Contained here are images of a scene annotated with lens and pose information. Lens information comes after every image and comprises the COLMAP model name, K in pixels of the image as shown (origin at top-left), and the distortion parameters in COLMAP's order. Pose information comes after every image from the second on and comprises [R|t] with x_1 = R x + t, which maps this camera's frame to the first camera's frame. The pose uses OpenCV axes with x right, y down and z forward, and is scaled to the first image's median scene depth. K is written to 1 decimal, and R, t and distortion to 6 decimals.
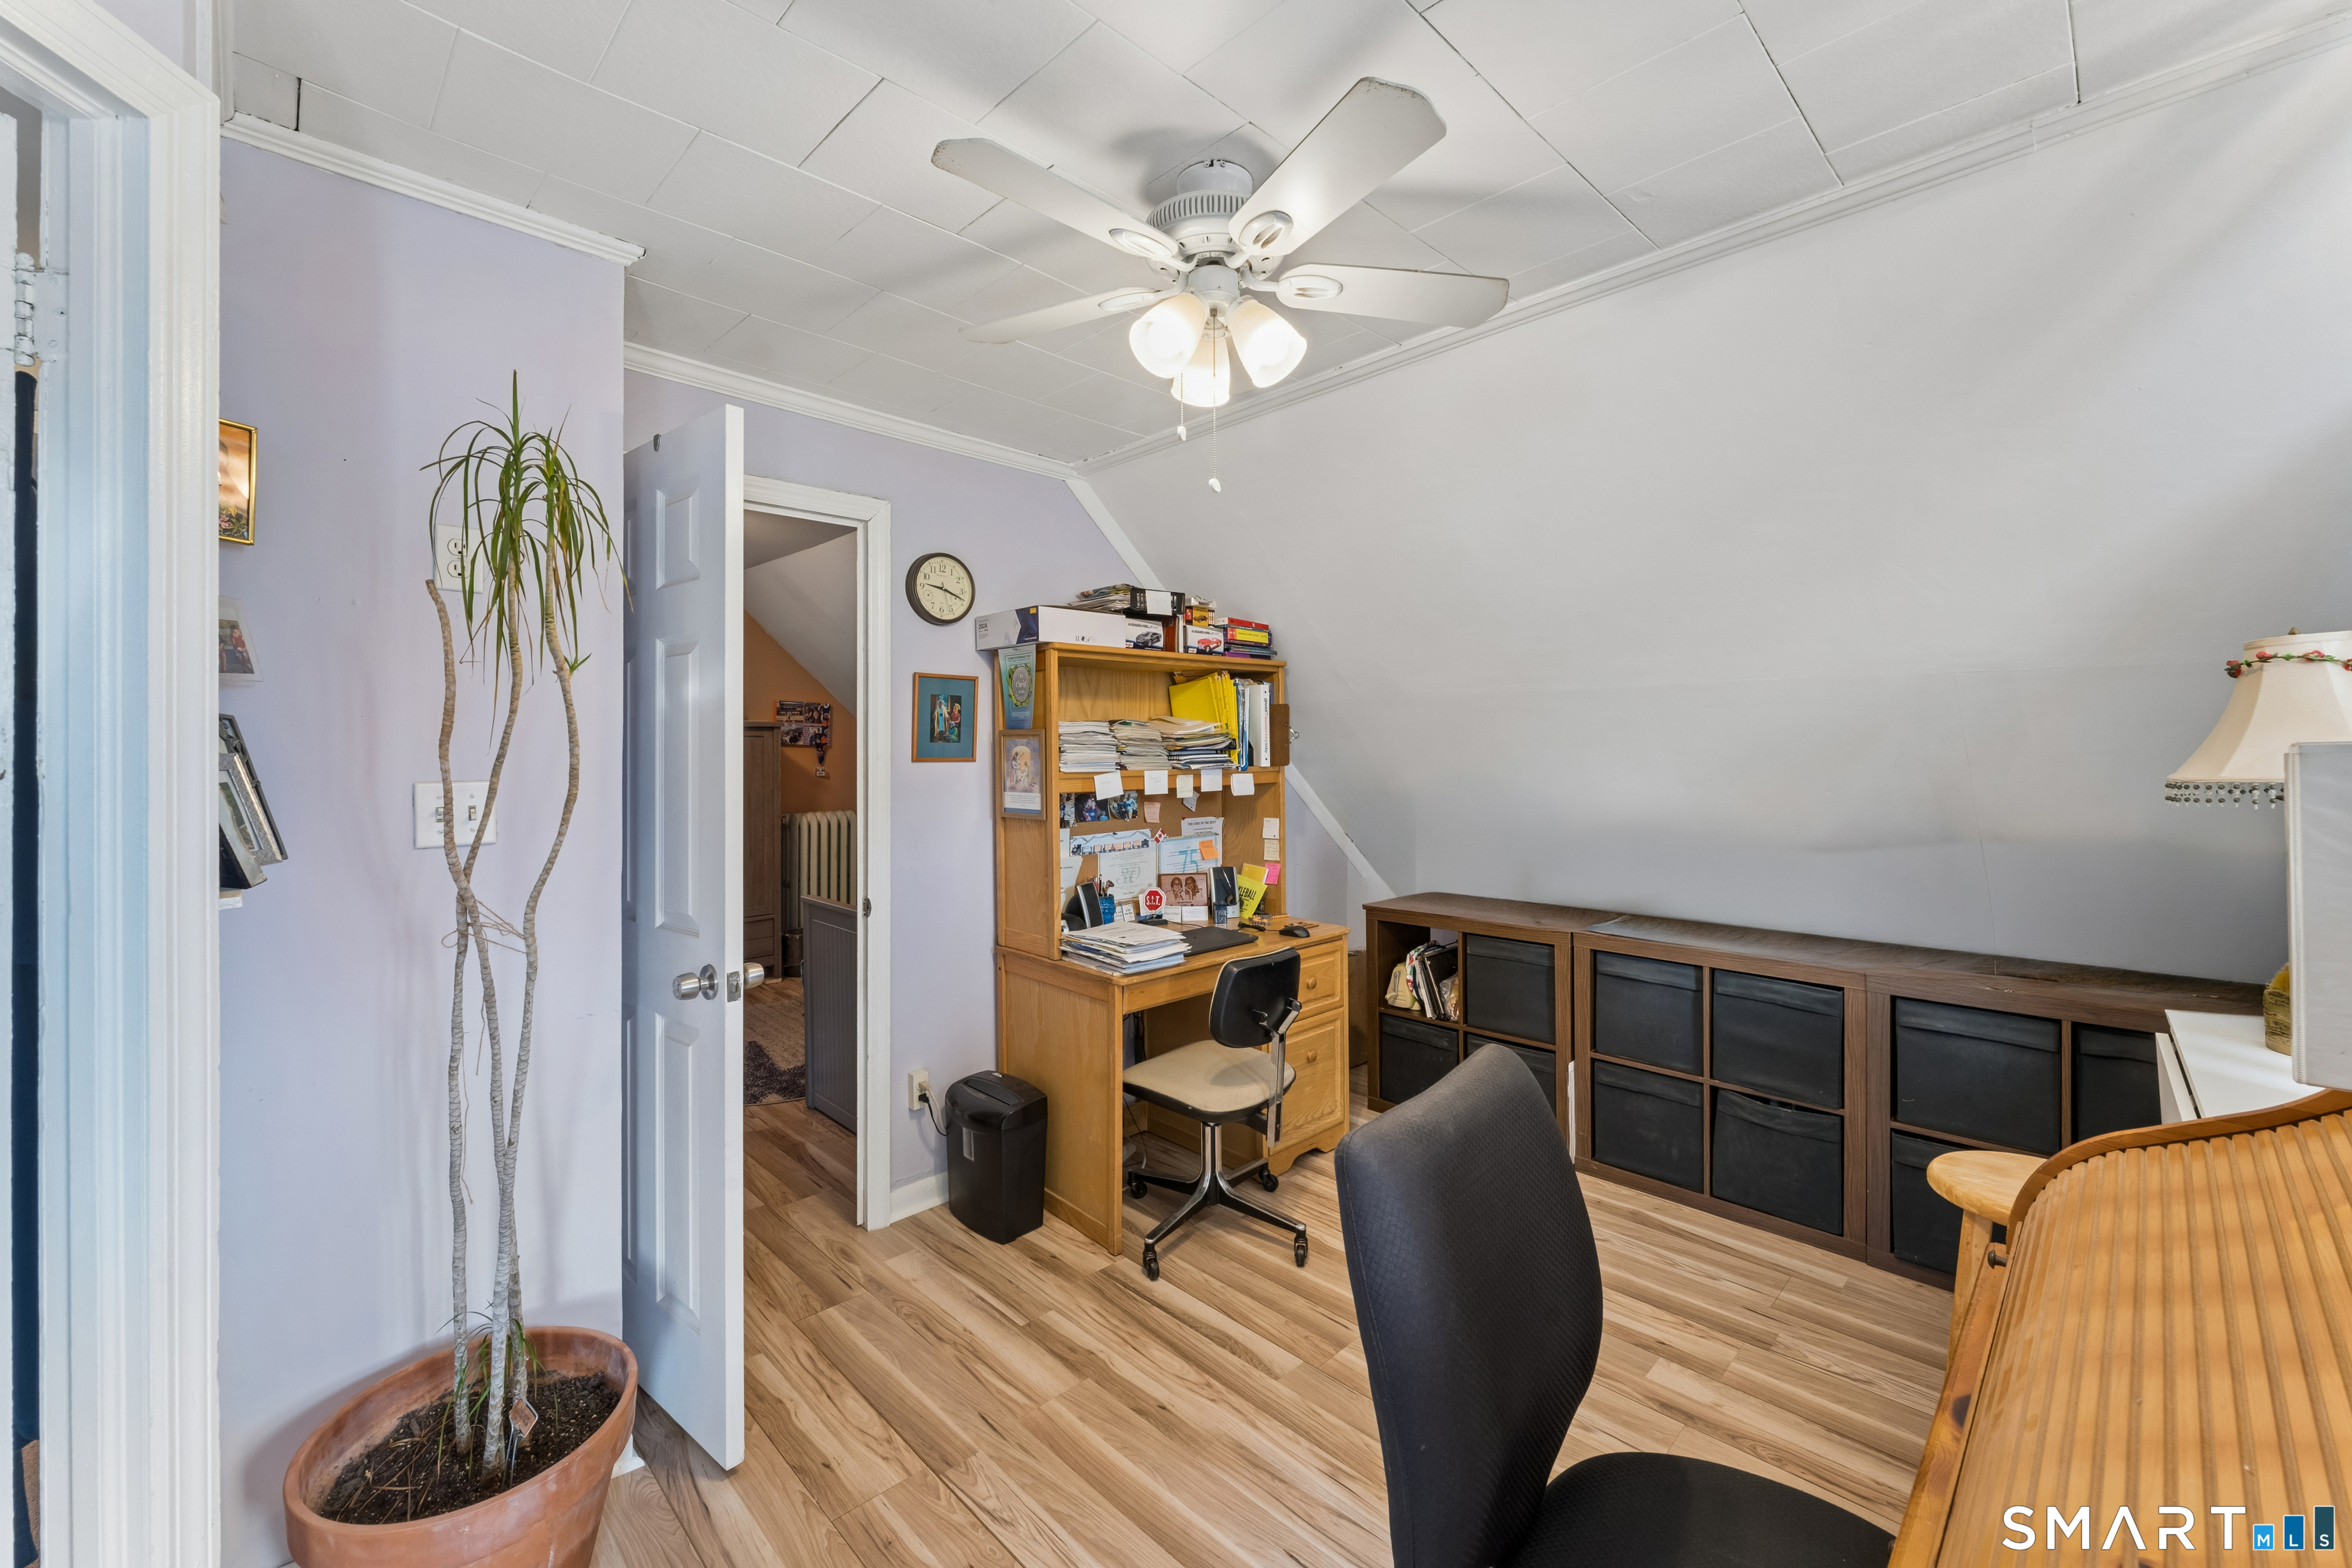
lens RADIAL K [[956.0, 0, 1175.2], [0, 956.0, 760.0], [0, 0, 1]] dist [-0.004562, 0.000401]
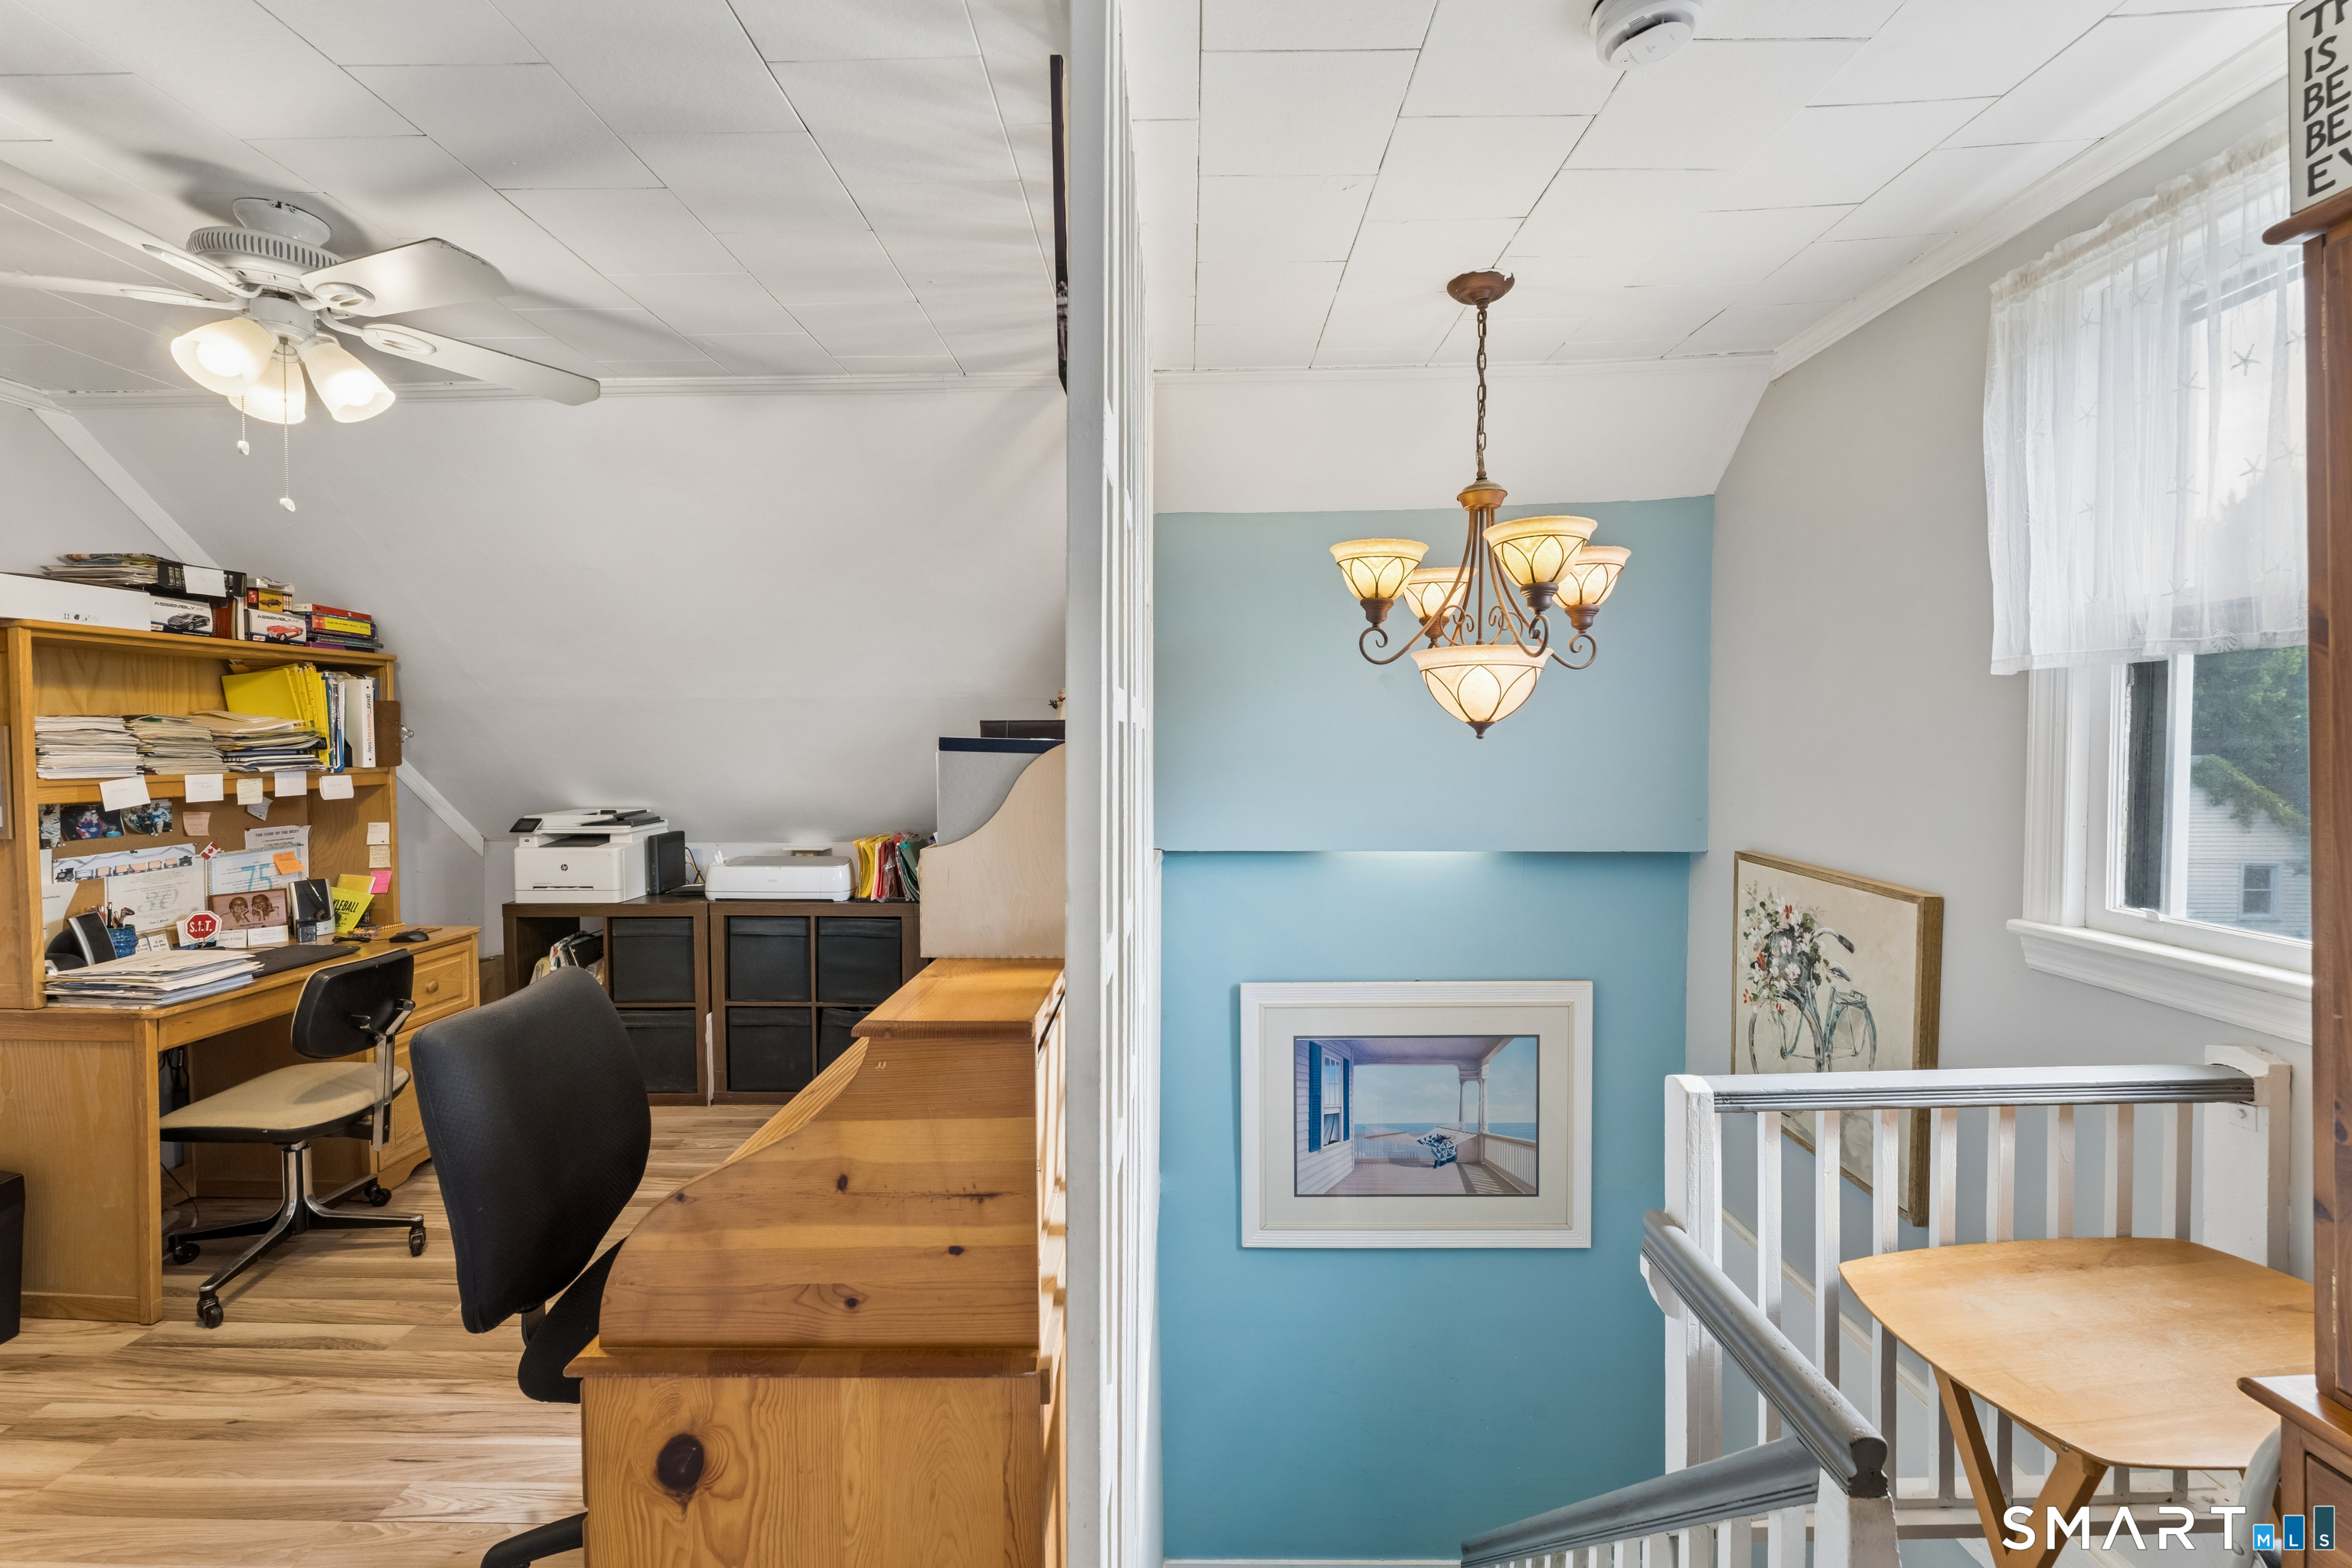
lens RADIAL K [[956.0, 0, 1176.8], [0, 956.0, 760.7], [0, 0, 1]] dist [-0.004562, 0.000401]
pose [[0.707019, -0.013018, 0.707074, -0.007119], [0.008603, 0.999915, 0.009806, -0.002635], [-0.707142, -0.000850, 0.707071, -0.271423]]
